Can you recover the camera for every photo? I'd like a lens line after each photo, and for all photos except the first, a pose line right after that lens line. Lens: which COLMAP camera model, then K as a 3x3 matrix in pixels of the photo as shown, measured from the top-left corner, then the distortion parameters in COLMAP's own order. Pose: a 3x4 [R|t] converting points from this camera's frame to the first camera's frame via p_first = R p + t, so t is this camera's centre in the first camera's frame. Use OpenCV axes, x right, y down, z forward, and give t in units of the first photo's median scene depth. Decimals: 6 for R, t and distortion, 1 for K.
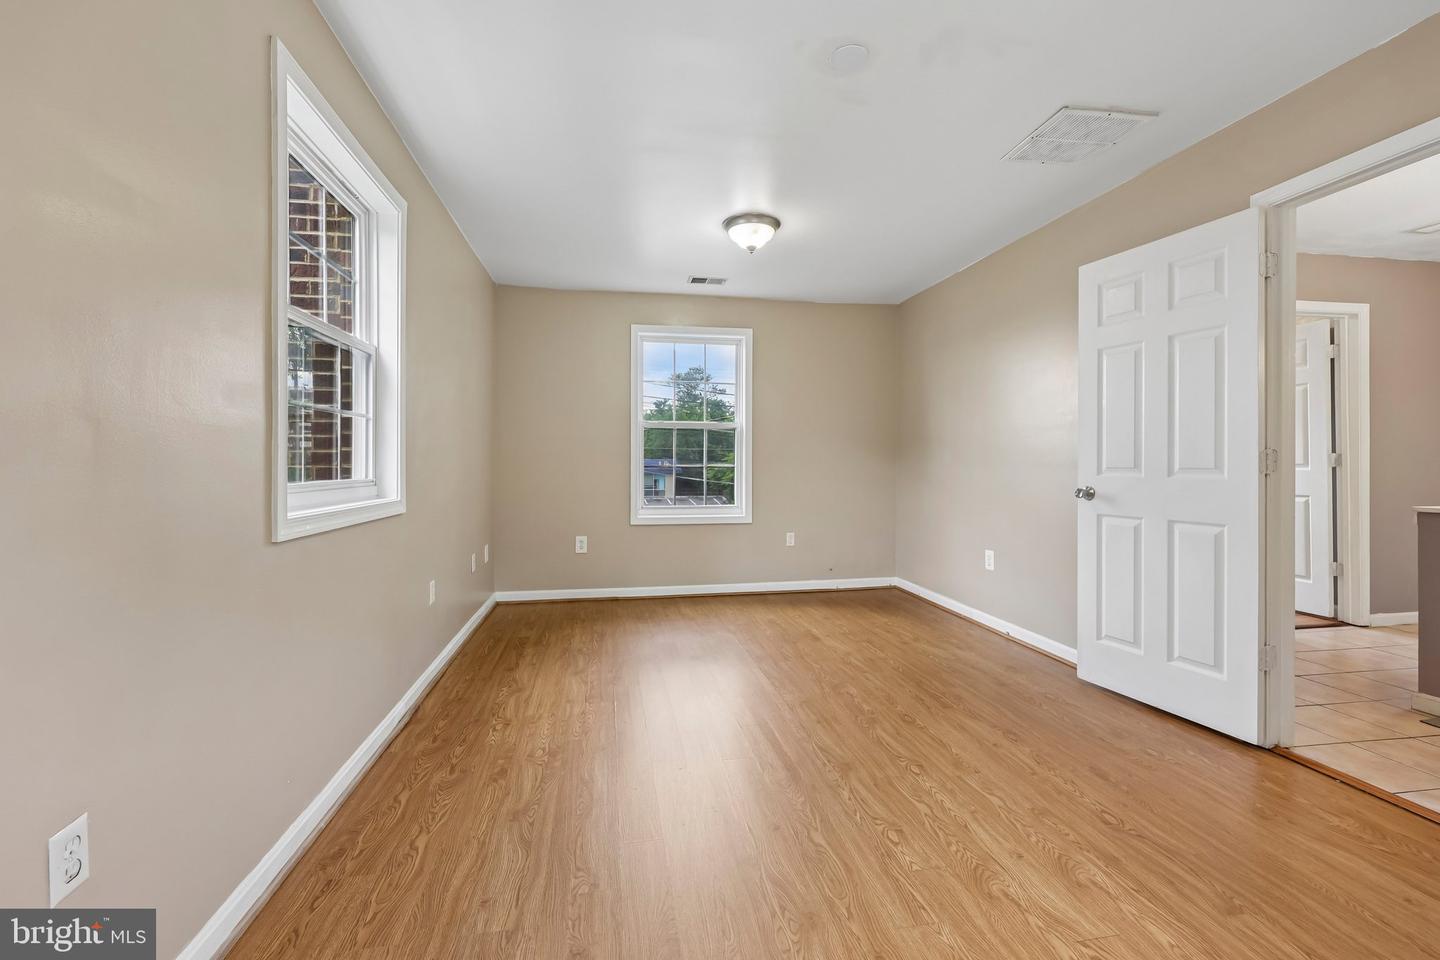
lens RADIAL K [[595.4, 0, 722.8], [0, 595.4, 455.2], [0, 0, 1]] dist [0.001056, -0.000357]
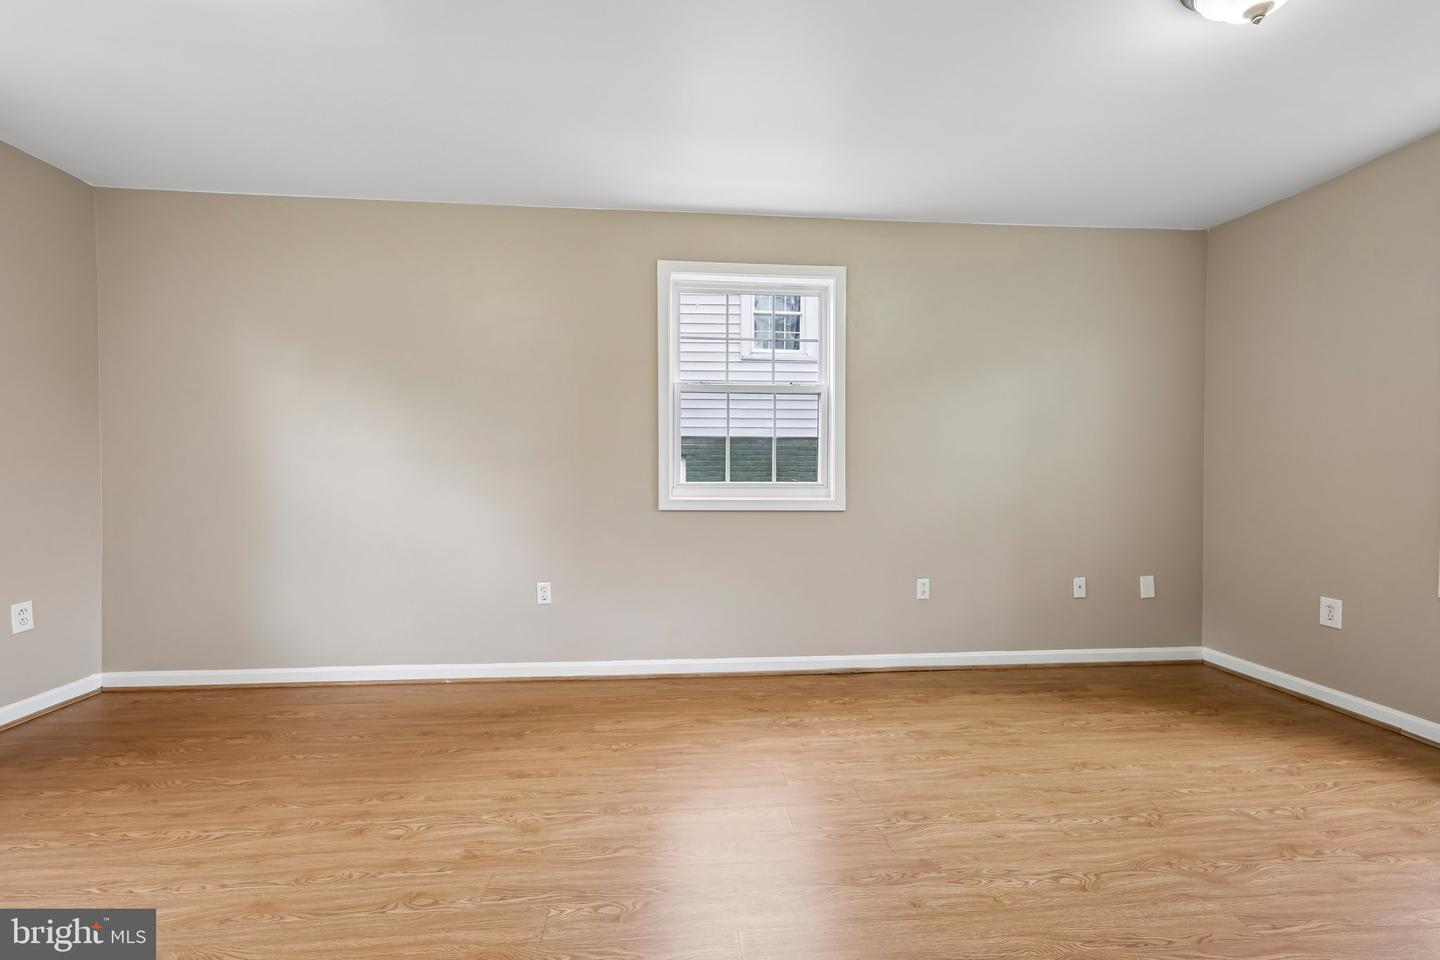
lens RADIAL K [[595.4, 0, 709.4], [0, 595.4, 475.3], [0, 0, 1]] dist [0.001056, -0.000357]
pose [[-0.106603, 0.002739, -0.994298, 0.853006], [0.009196, 0.999956, 0.001768, 0.018569], [0.994259, -0.008955, -0.106623, 0.952038]]
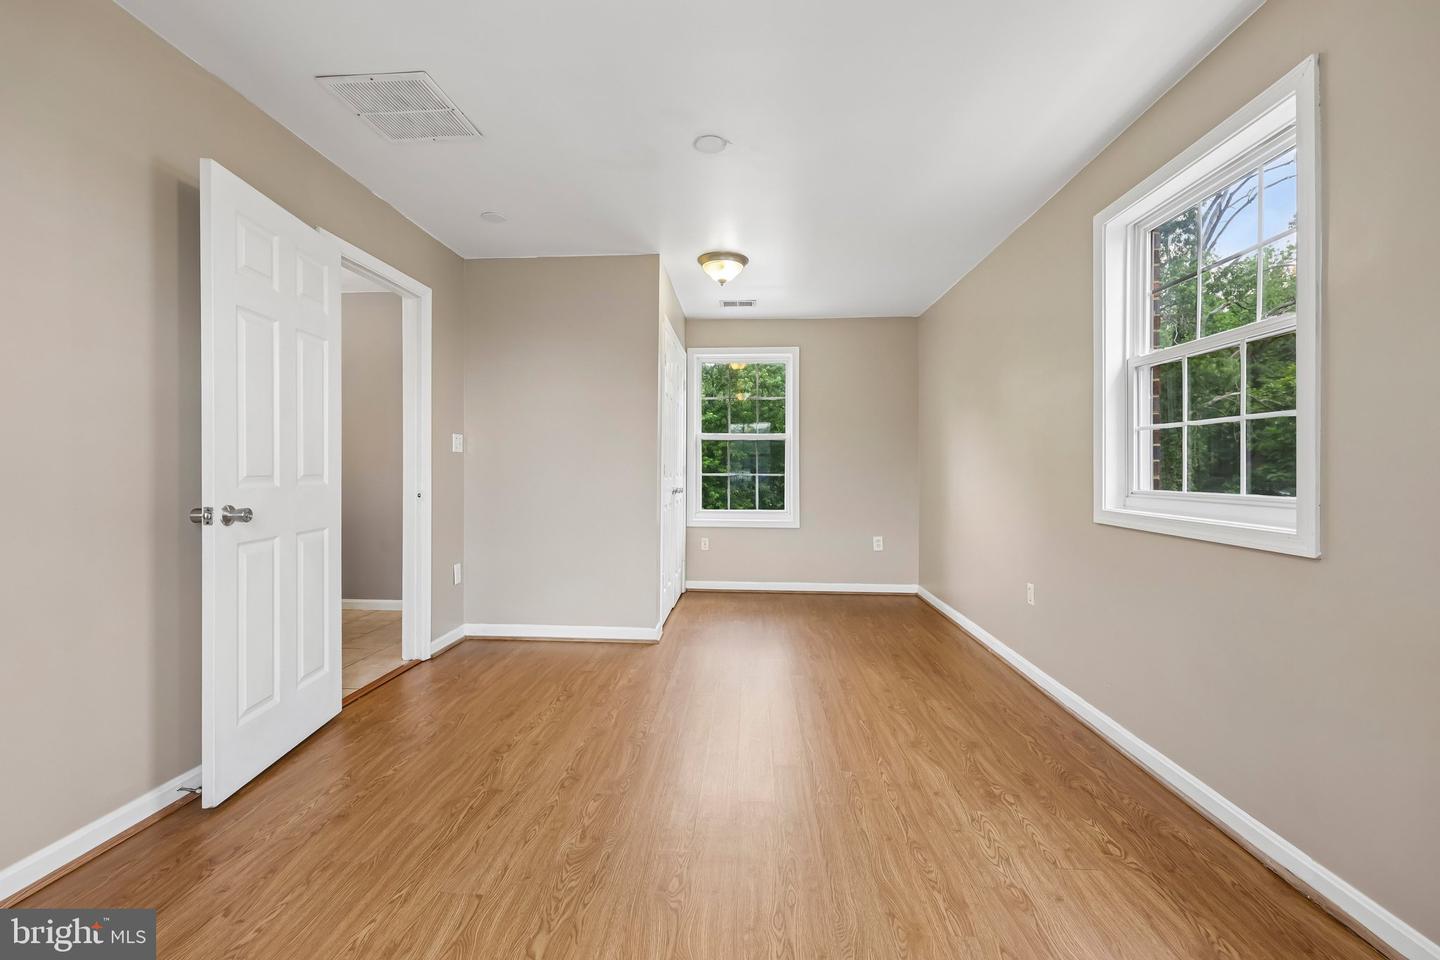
lens RADIAL K [[595.4, 0, 716.0], [0, 595.4, 475.8], [0, 0, 1]] dist [0.001056, -0.000357]
pose [[-0.968688, -0.010739, 0.248051, -0.096580], [-0.010989, 0.999940, 0.000374, 0.018988], [-0.248040, -0.002364, -0.968747, 1.953320]]
